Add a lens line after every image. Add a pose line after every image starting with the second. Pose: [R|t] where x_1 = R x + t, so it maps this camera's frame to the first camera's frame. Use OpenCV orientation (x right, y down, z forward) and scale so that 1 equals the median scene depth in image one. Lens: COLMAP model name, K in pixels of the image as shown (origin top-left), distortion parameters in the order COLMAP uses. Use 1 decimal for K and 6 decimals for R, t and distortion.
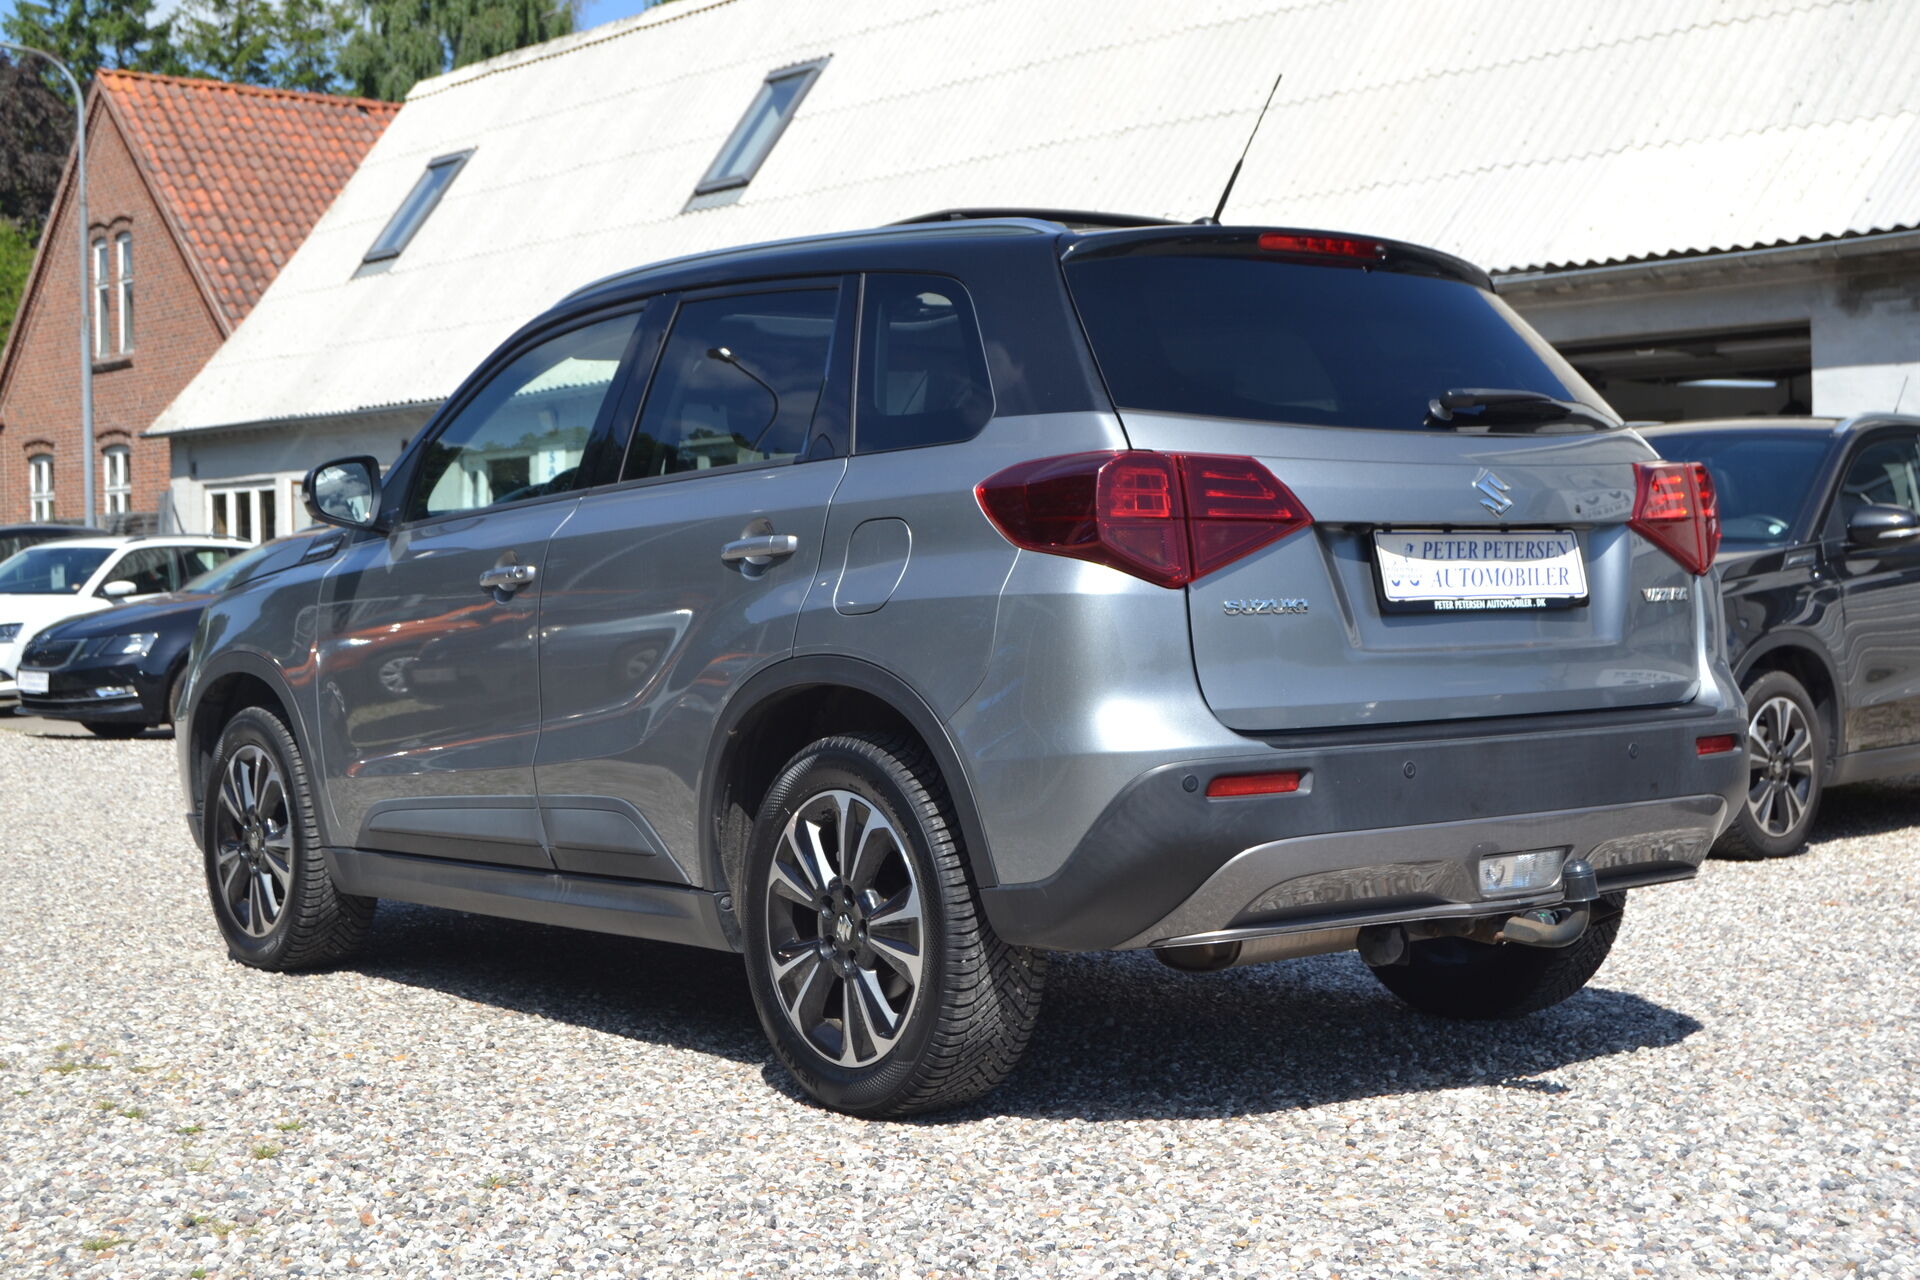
lens RADIAL K [[2691.2, 0, 960.0], [0, 2691.2, 640.0], [0, 0, 1]] dist [-0.049851, -0.034555]
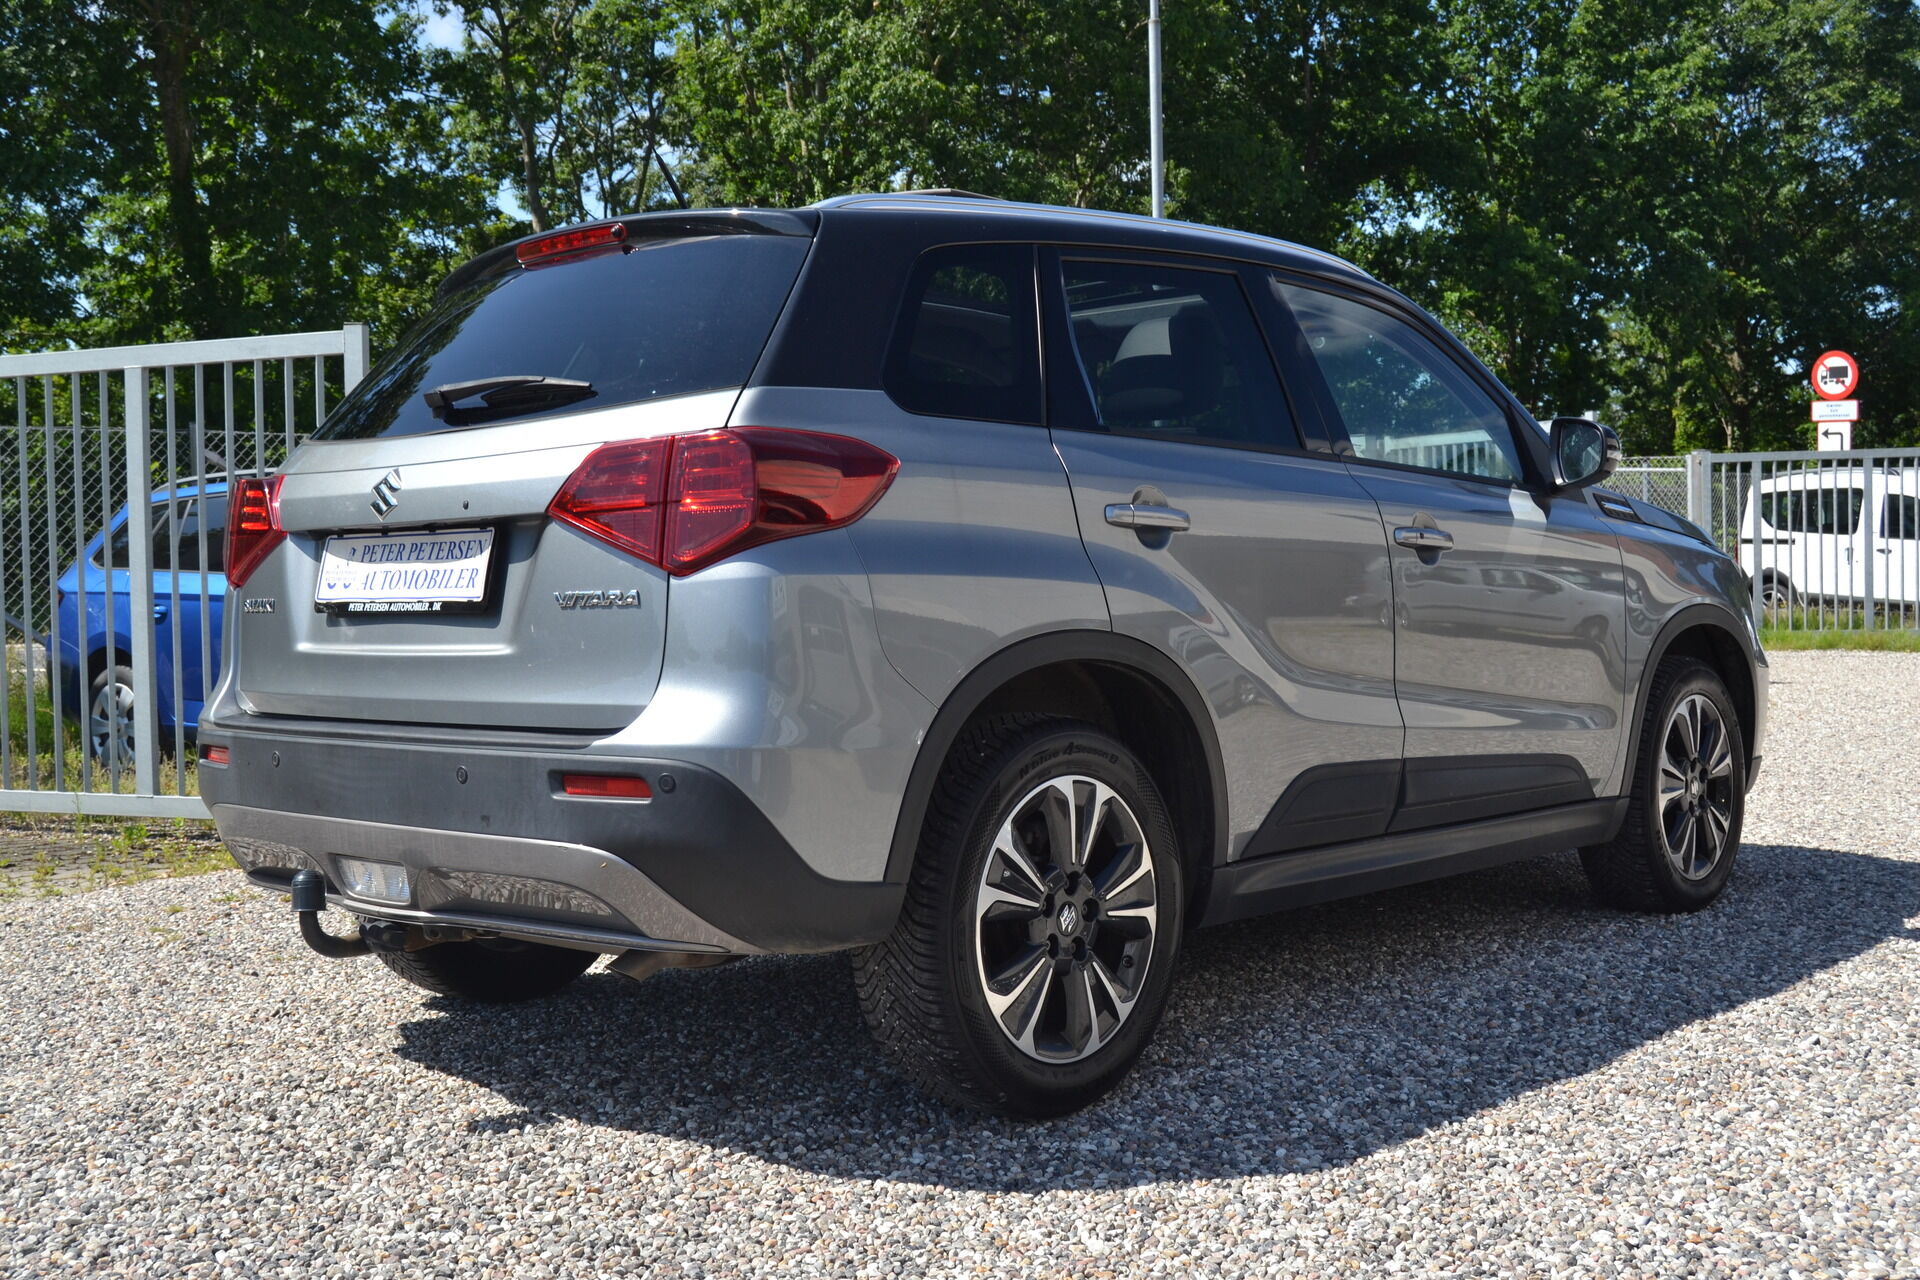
lens RADIAL K [[2059.2, 0, 960.0], [0, 2059.2, 640.0], [0, 0, 1]] dist [-0.059933, 0.002684]
pose [[0.184255, 0.044115, -0.981888, 0.716177], [-0.001390, 0.999003, 0.044623, -0.025809], [0.982878, -0.006857, 0.184132, 0.781060]]
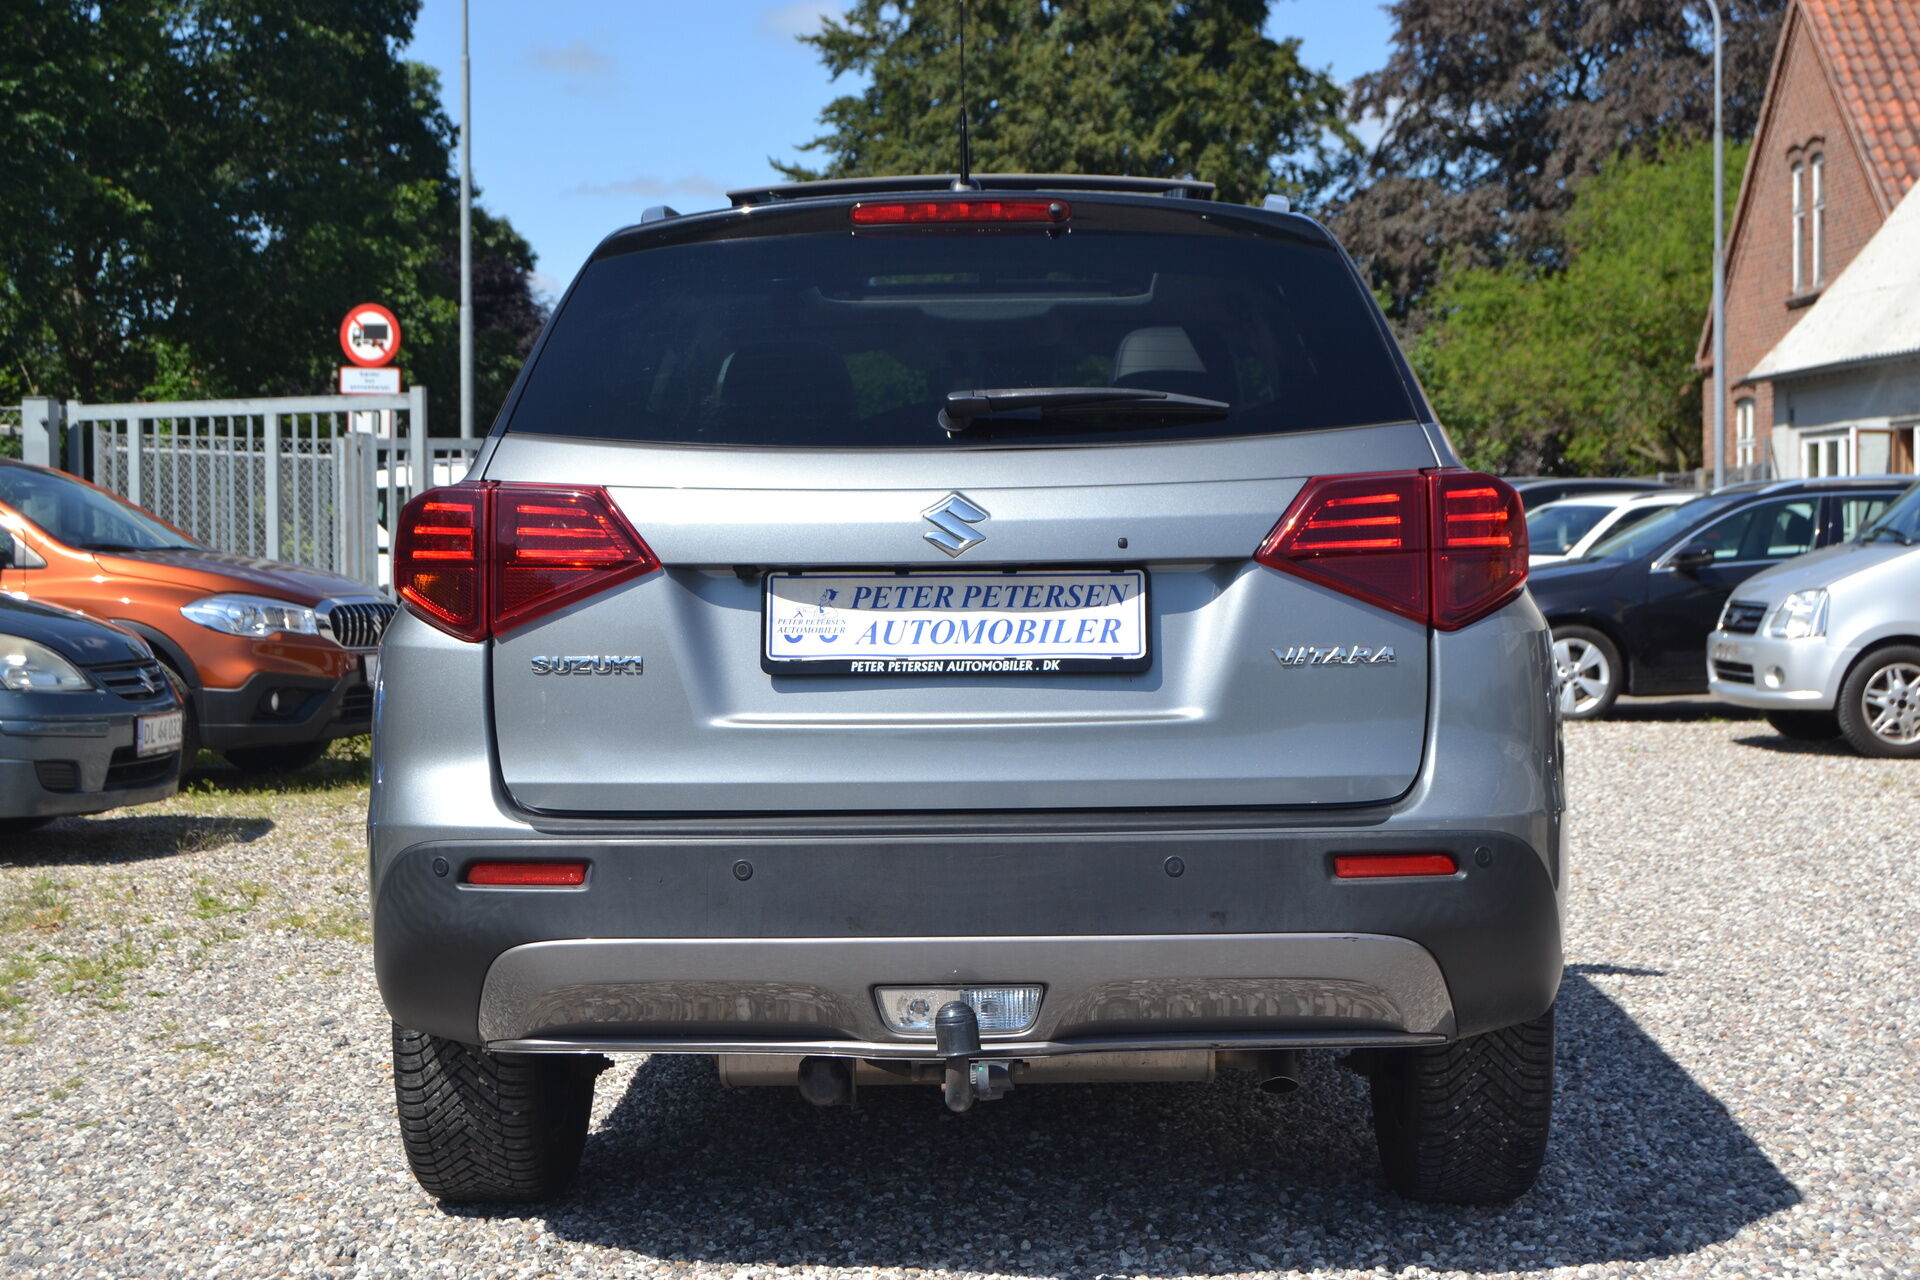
lens RADIAL K [[2919.4, 0, 960.0], [0, 2919.4, 640.0], [0, 0, 1]] dist [-0.040027, -0.038429]
pose [[0.775180, 0.028199, -0.631110, 0.540177], [-0.016768, 0.999570, 0.024067, -0.030522], [0.631518, -0.008074, 0.775320, 0.248699]]
